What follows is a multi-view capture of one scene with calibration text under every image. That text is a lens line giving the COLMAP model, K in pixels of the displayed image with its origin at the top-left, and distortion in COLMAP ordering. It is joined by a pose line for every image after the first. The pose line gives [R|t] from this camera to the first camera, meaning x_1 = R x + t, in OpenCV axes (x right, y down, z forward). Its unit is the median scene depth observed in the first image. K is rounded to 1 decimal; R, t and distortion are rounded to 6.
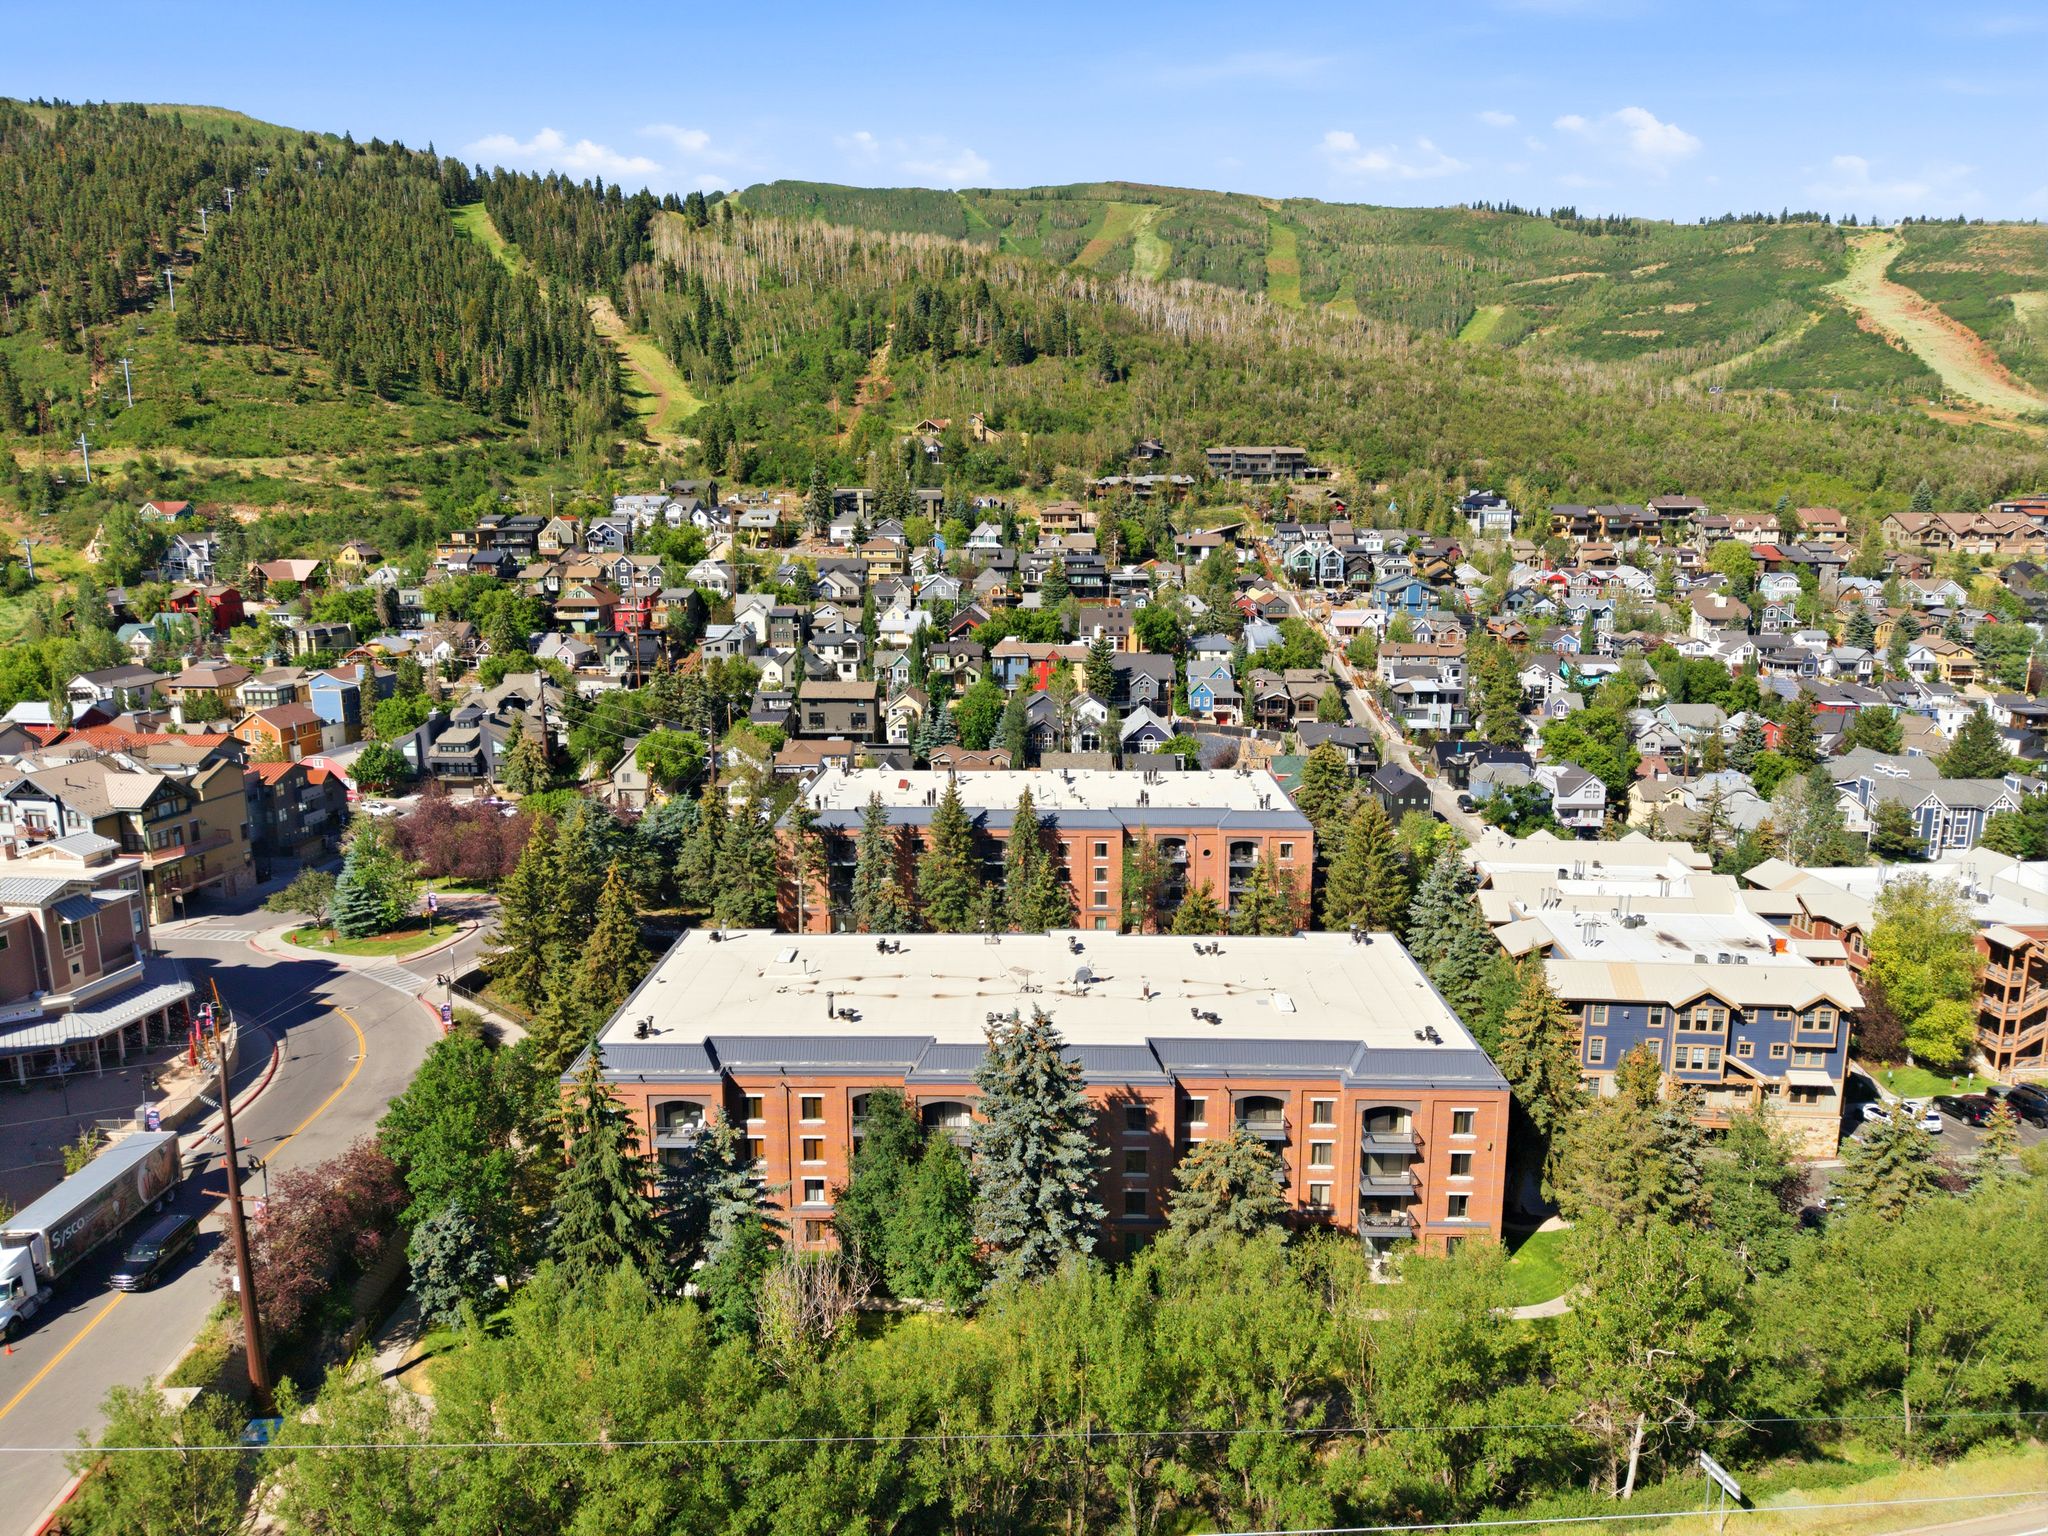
lens RADIAL K [[1356.0, 0, 1026.8], [0, 1356.0, 765.5], [0, 0, 1]] dist [0.018621, -0.013973]
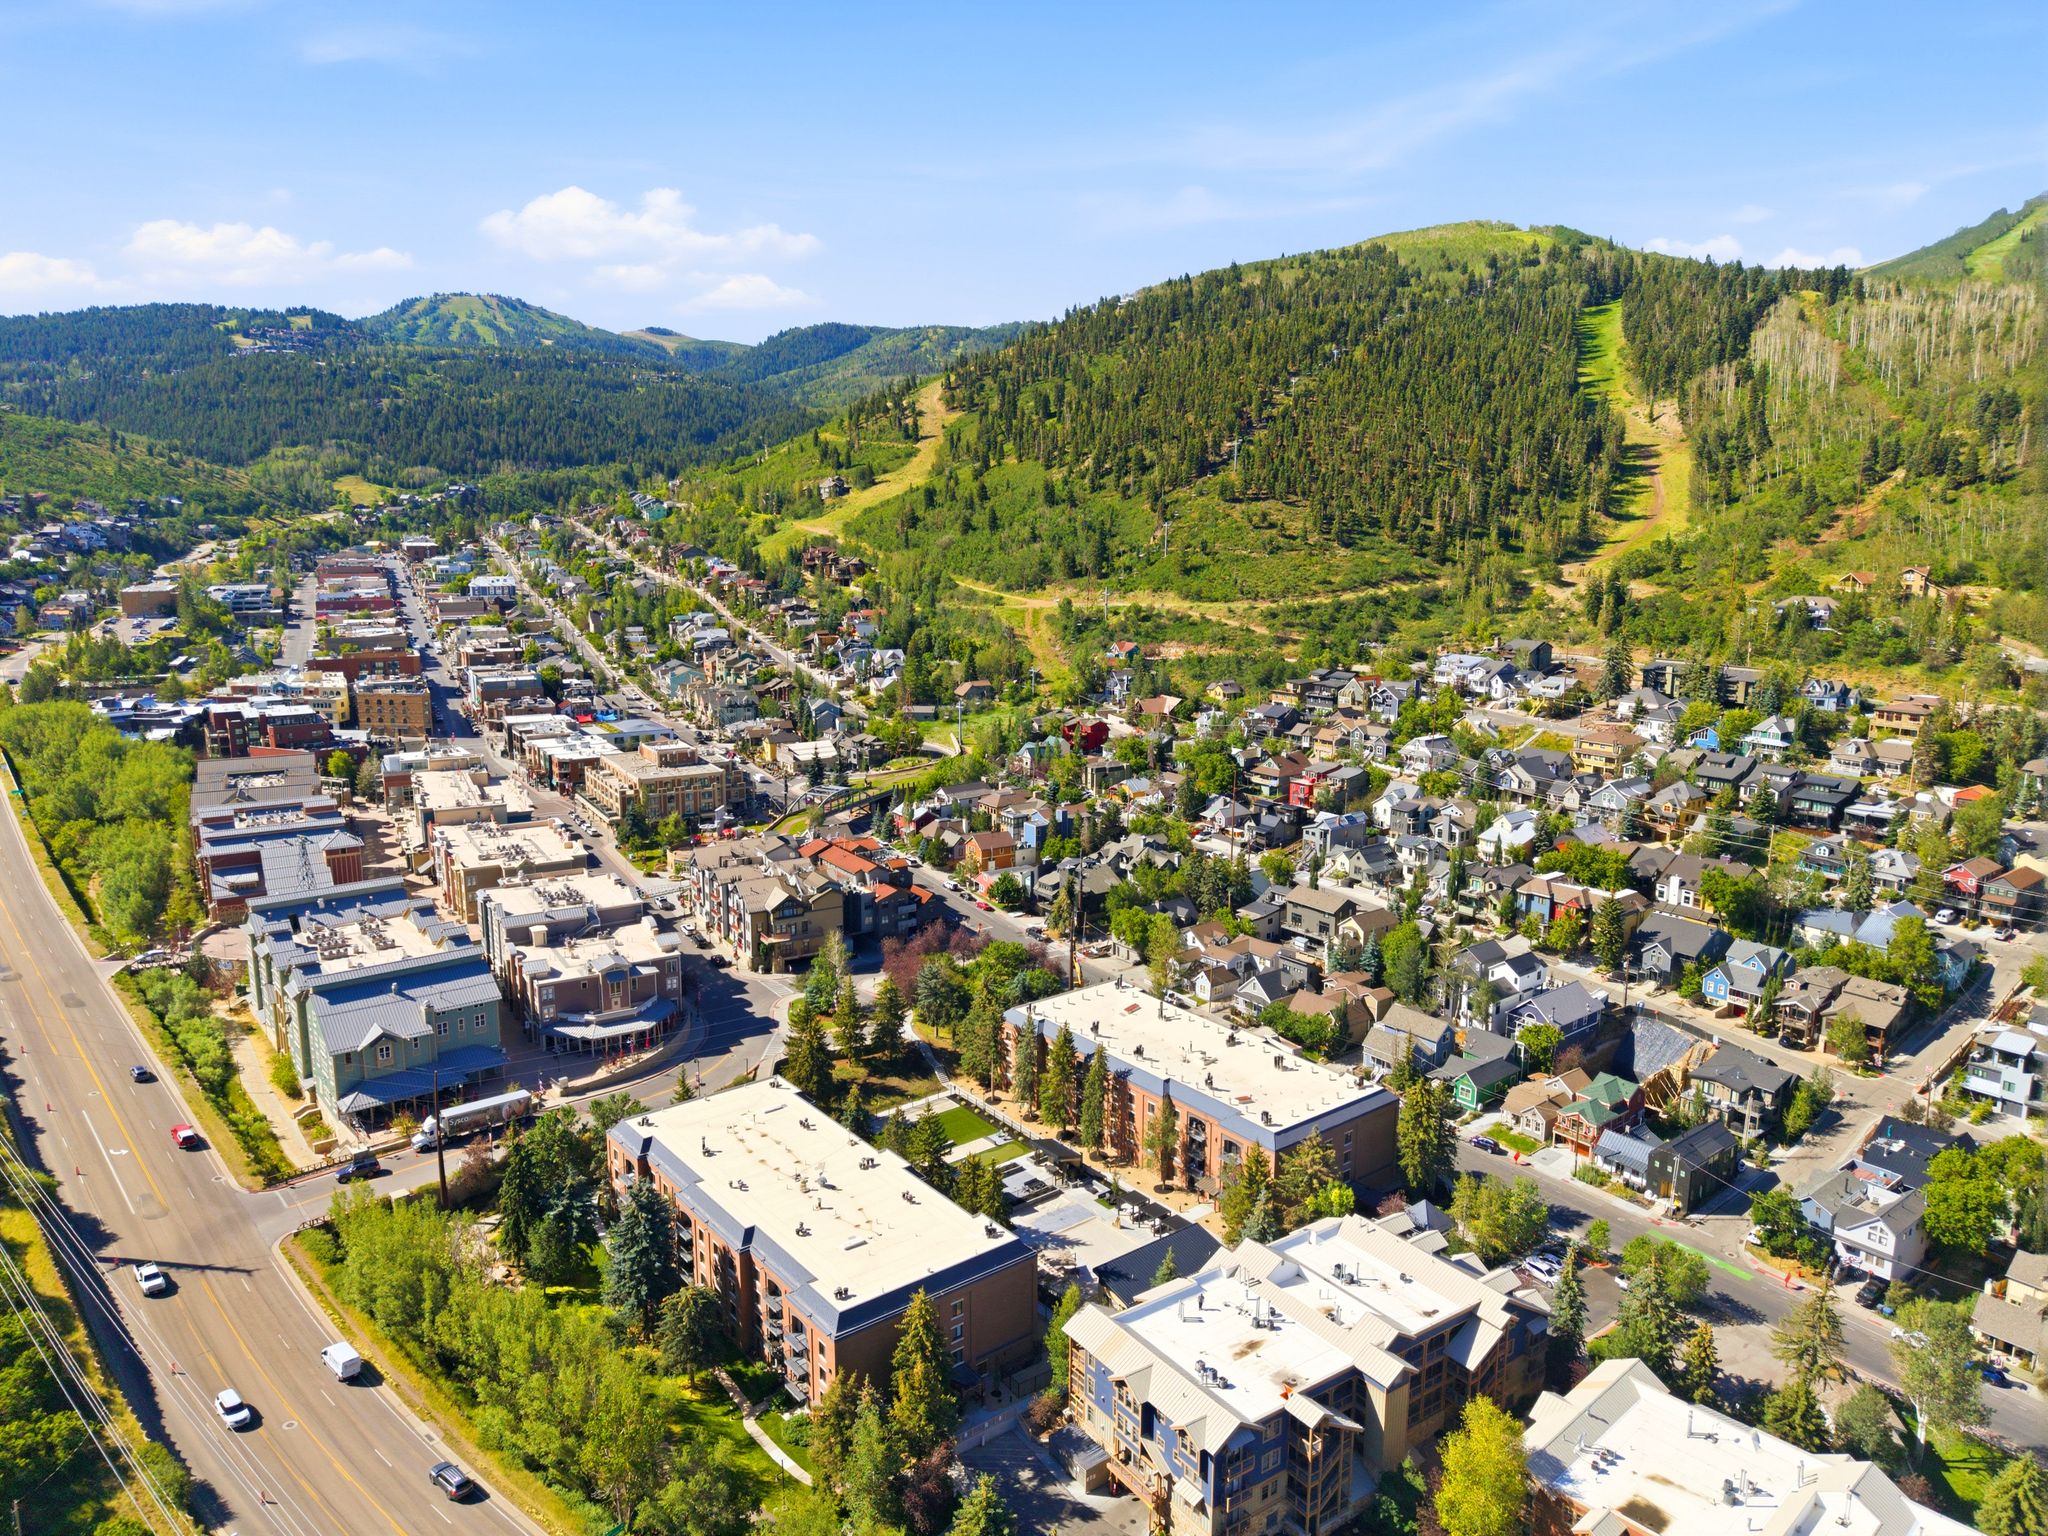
lens RADIAL K [[1356.0, 0, 1019.9], [0, 1356.0, 764.6], [0, 0, 1]] dist [0.018621, -0.013973]
pose [[0.634159, 0.142773, -0.759907, 0.379123], [-0.153953, 0.986441, 0.056857, -0.130911], [0.757721, 0.080934, 0.647540, 0.020500]]
